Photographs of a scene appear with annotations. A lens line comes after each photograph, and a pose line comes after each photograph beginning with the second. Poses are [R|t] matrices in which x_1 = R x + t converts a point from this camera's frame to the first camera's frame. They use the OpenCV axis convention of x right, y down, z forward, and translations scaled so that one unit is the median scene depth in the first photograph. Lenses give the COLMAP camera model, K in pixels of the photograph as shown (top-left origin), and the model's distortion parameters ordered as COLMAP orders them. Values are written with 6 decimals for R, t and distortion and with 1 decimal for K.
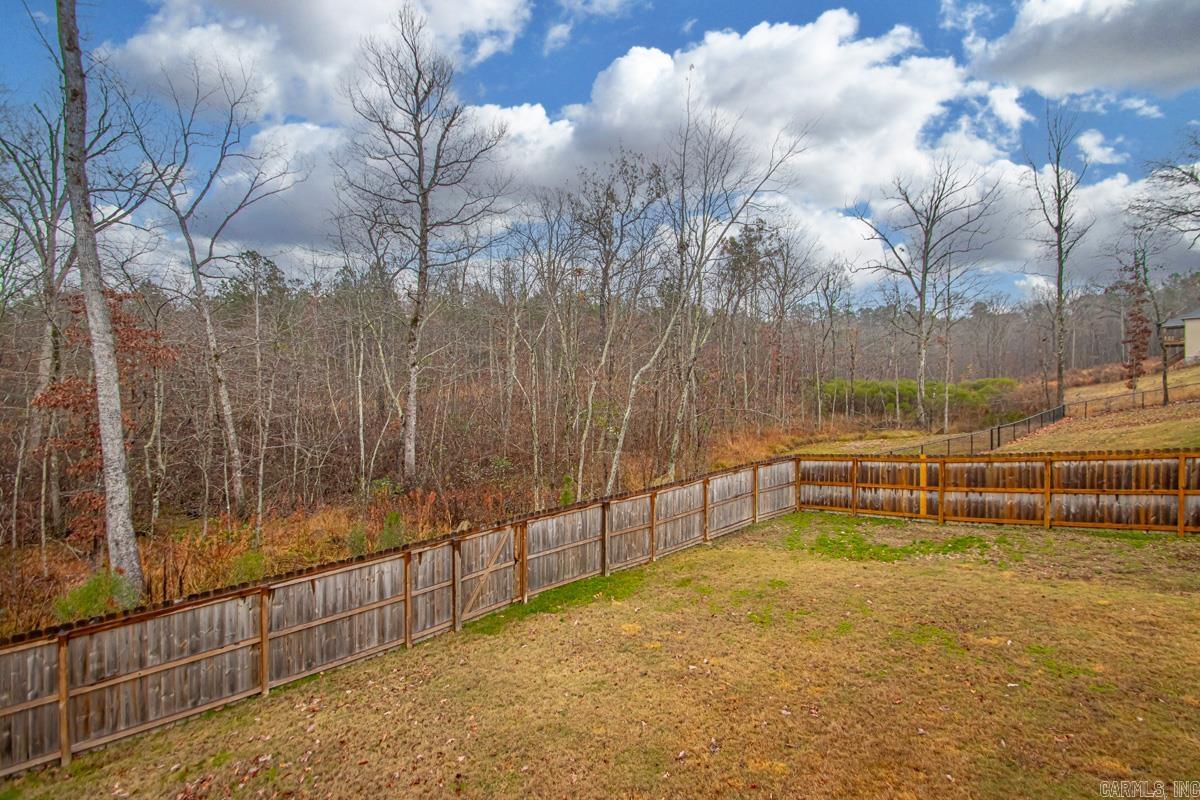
lens RADIAL K [[548.4, 0, 599.3], [0, 548.4, 396.2], [0, 0, 1]] dist [0.023287, -0.020621]
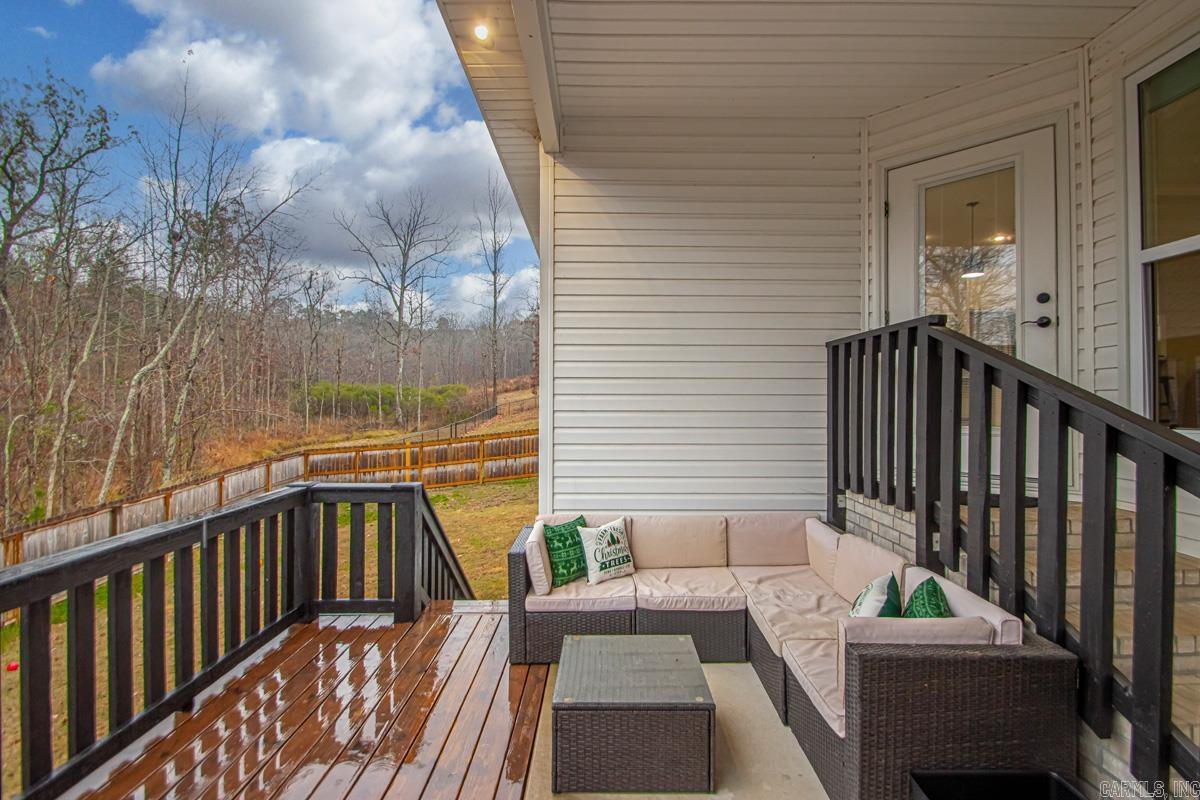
lens RADIAL K [[619.6, 0, 595.7], [0, 619.6, 393.1], [0, 0, 1]] dist [0.032101, -0.035439]
pose [[0.663558, 0.010952, 0.748045, -0.206310], [-0.002479, 0.999920, -0.012441, 0.004787], [-0.748121, 0.006401, 0.663531, -0.293662]]
